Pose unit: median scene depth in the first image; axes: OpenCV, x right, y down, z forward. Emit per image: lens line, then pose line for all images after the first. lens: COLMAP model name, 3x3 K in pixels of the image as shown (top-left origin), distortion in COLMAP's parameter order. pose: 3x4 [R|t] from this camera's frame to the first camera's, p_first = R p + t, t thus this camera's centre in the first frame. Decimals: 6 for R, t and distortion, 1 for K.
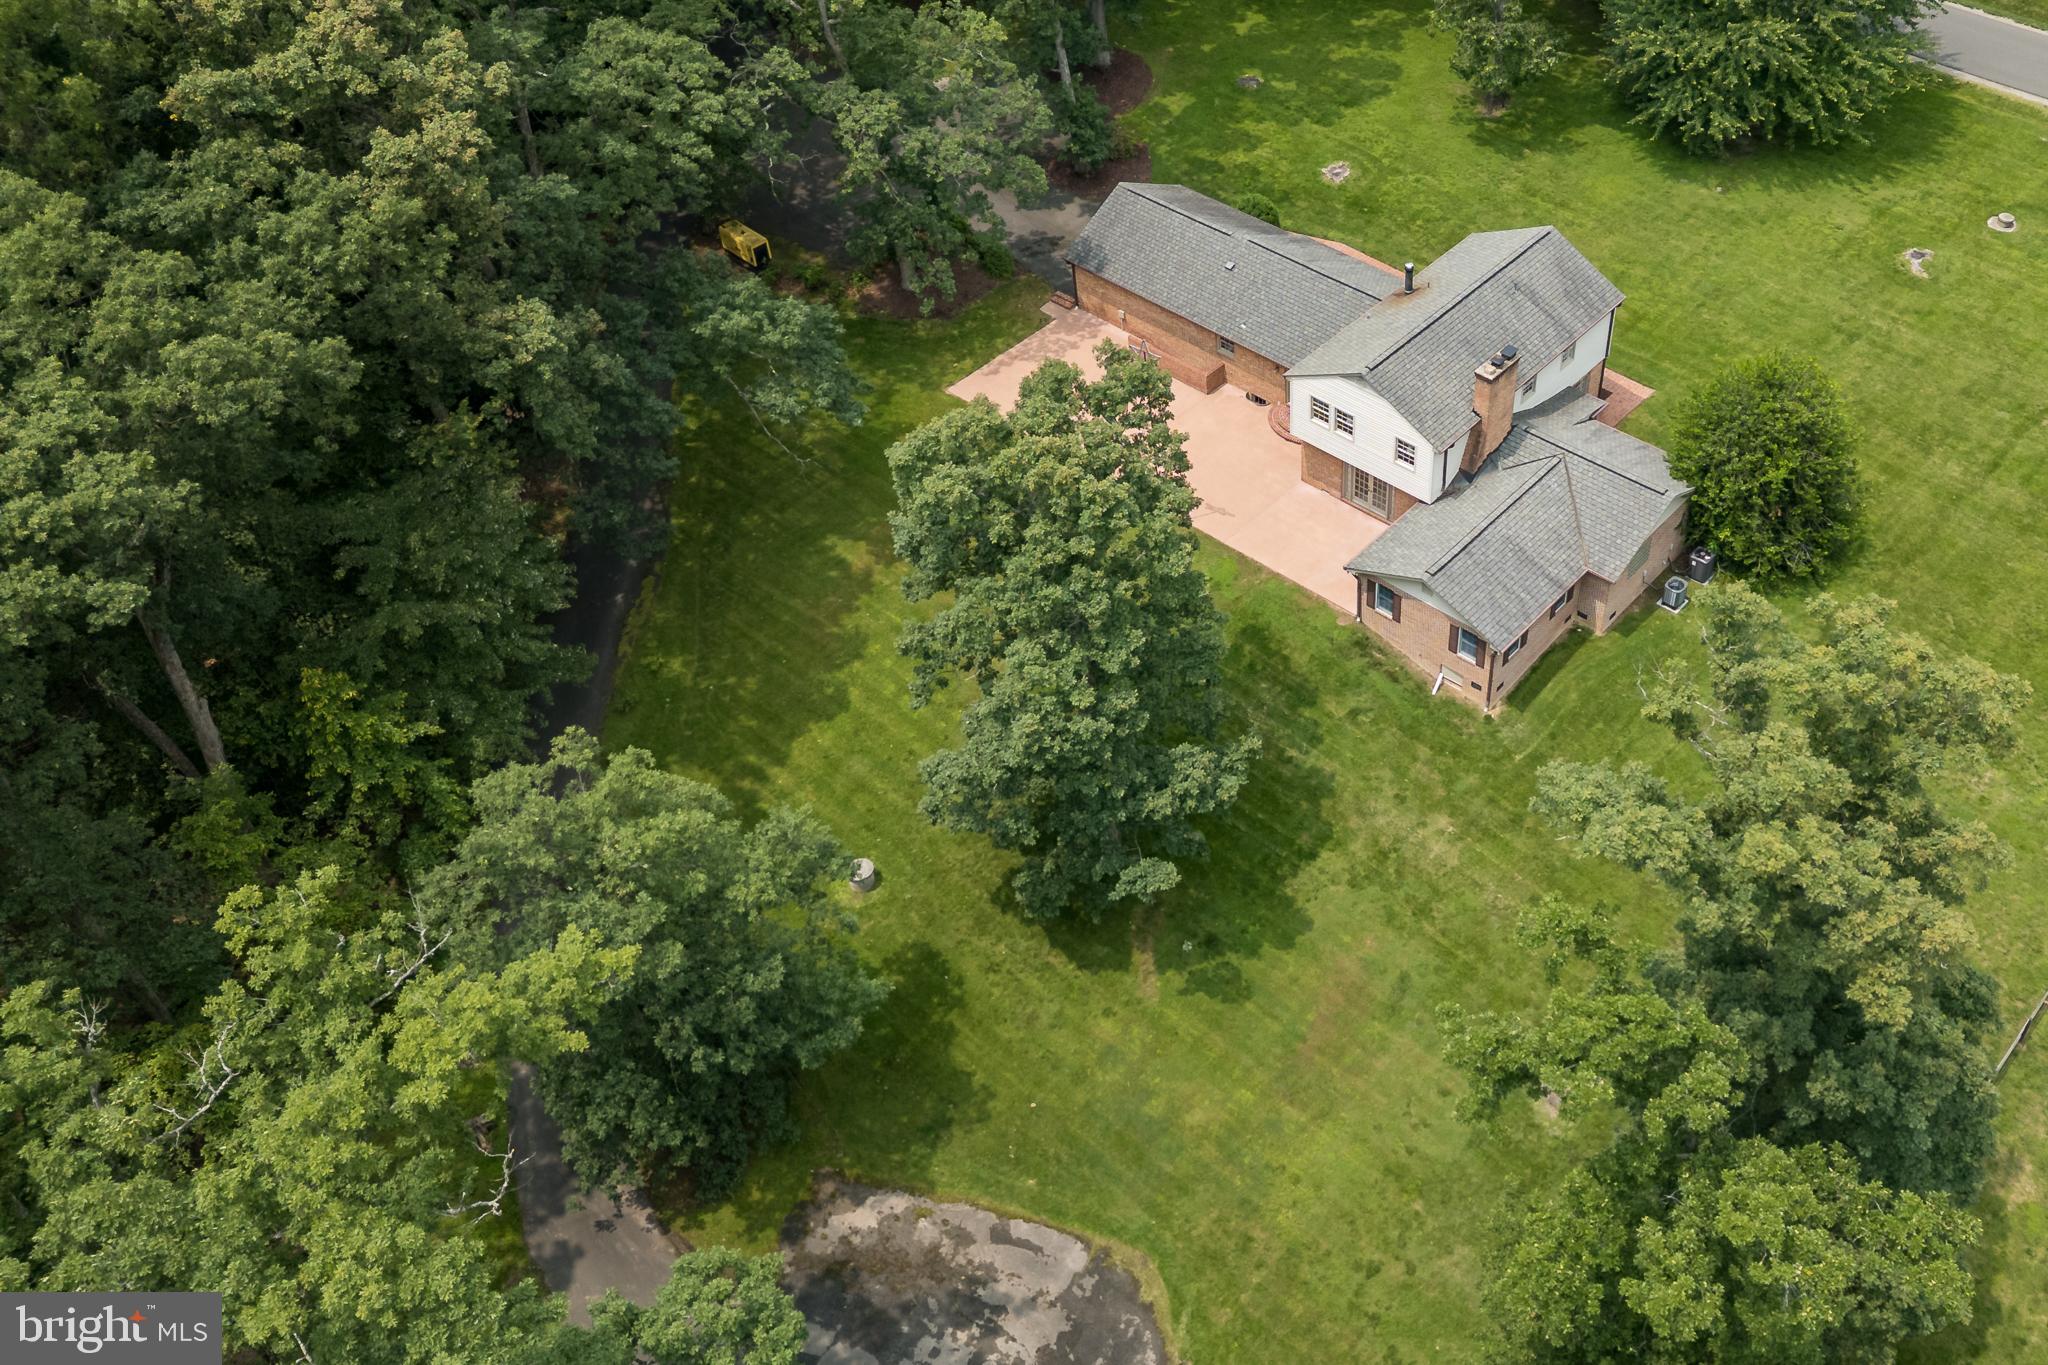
lens RADIAL K [[1363.8, 0, 969.9], [0, 1363.8, 637.1], [0, 0, 1]] dist [0.028249, -0.006332]
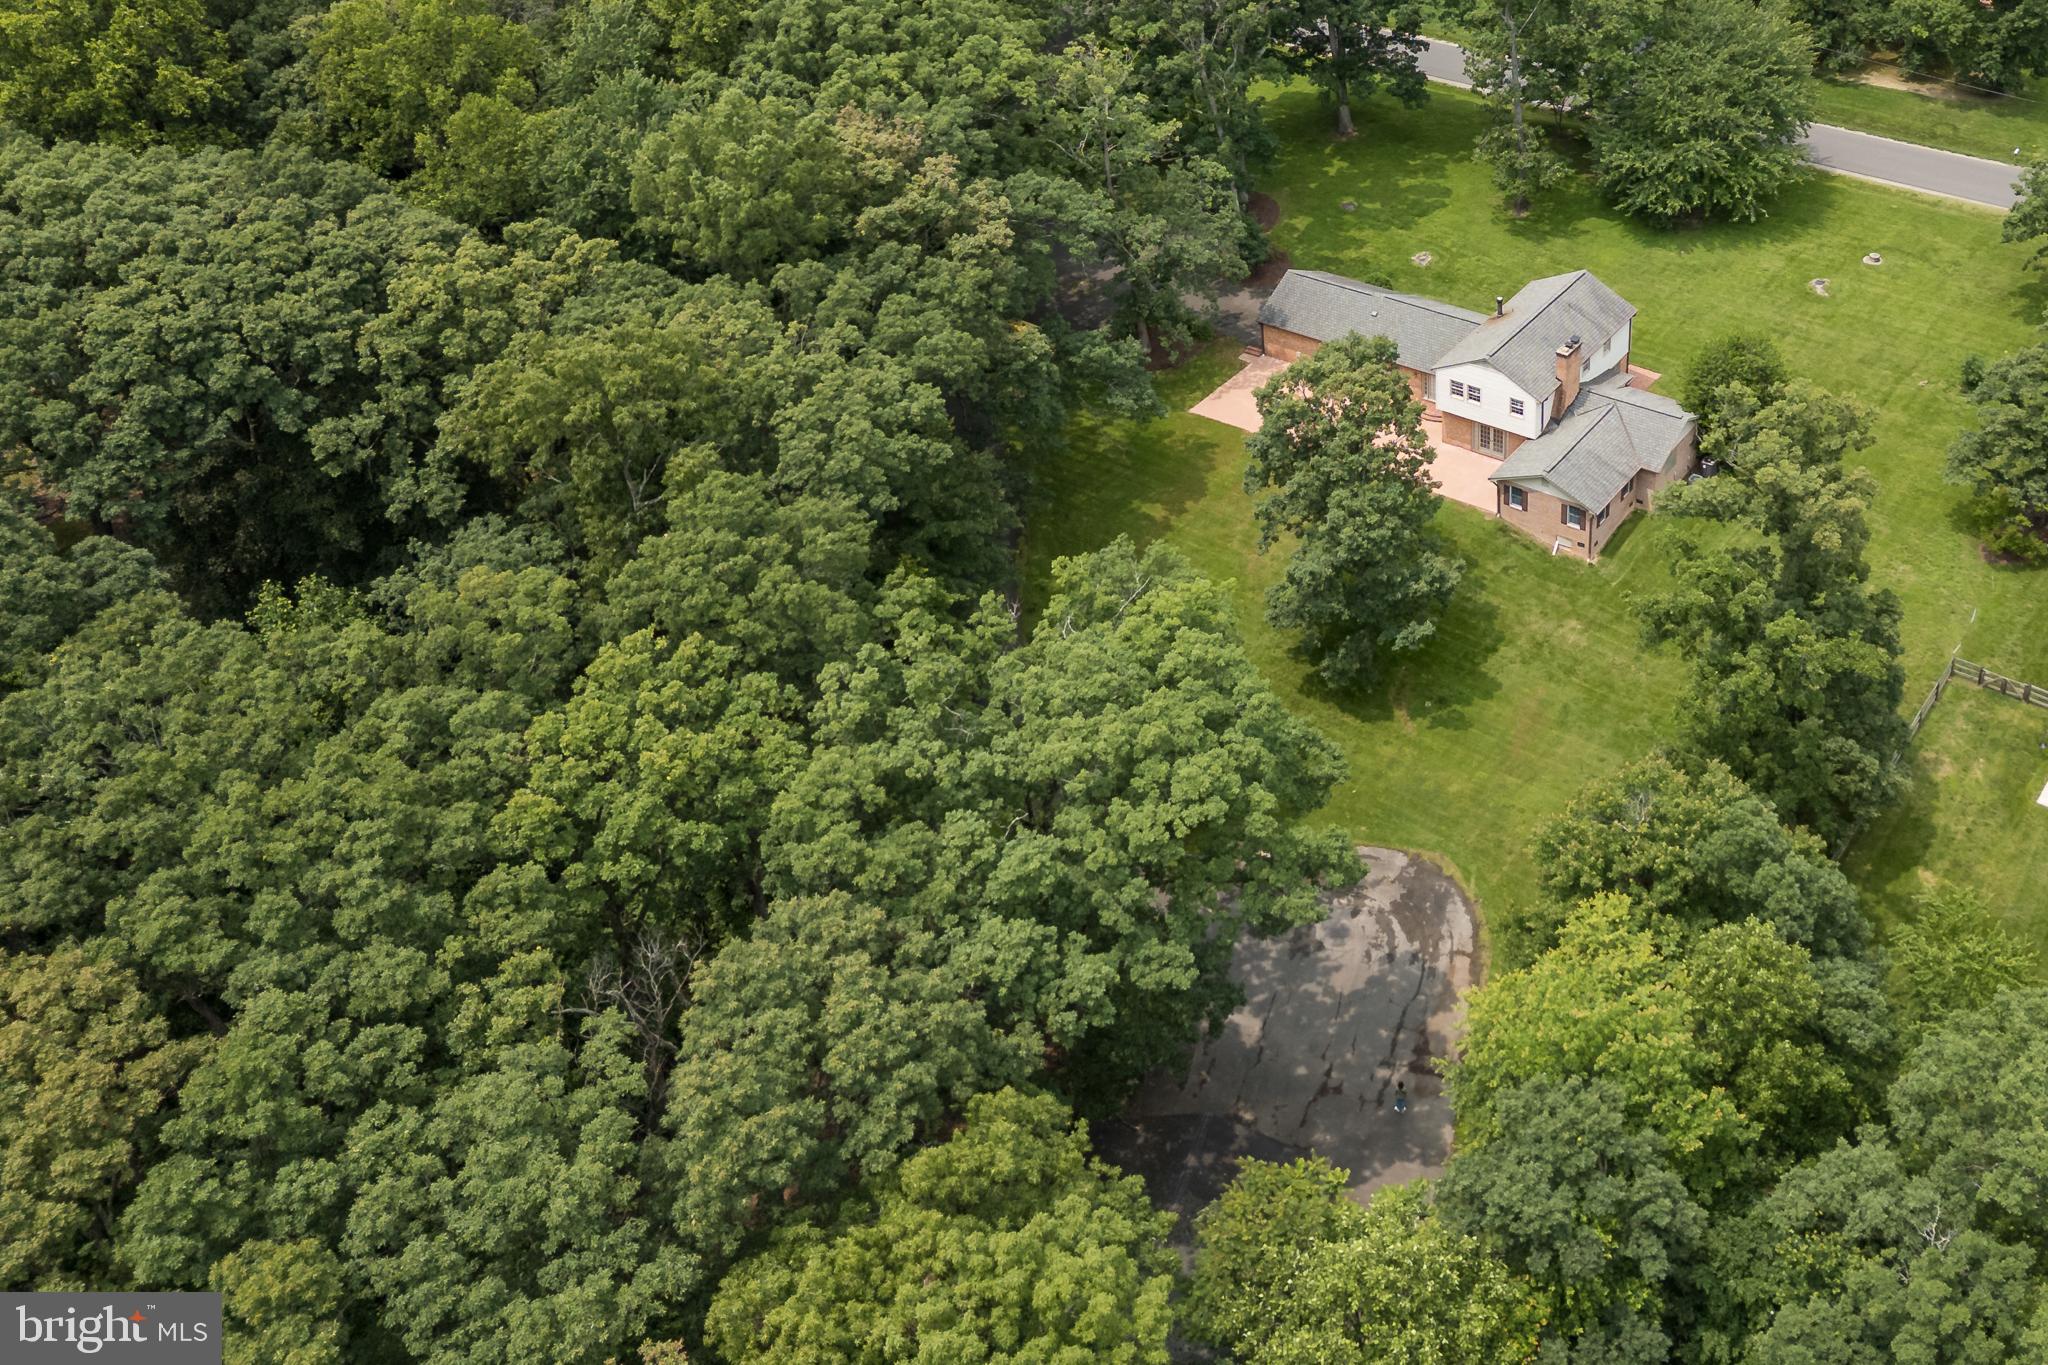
lens RADIAL K [[1363.8, 0, 1014.2], [0, 1363.8, 654.5], [0, 0, 1]] dist [0.028249, -0.006332]
pose [[0.996486, -0.075518, 0.036226, -0.328320], [0.079059, 0.990887, -0.109058, 0.266325], [-0.027660, 0.111538, 0.993375, -0.506906]]
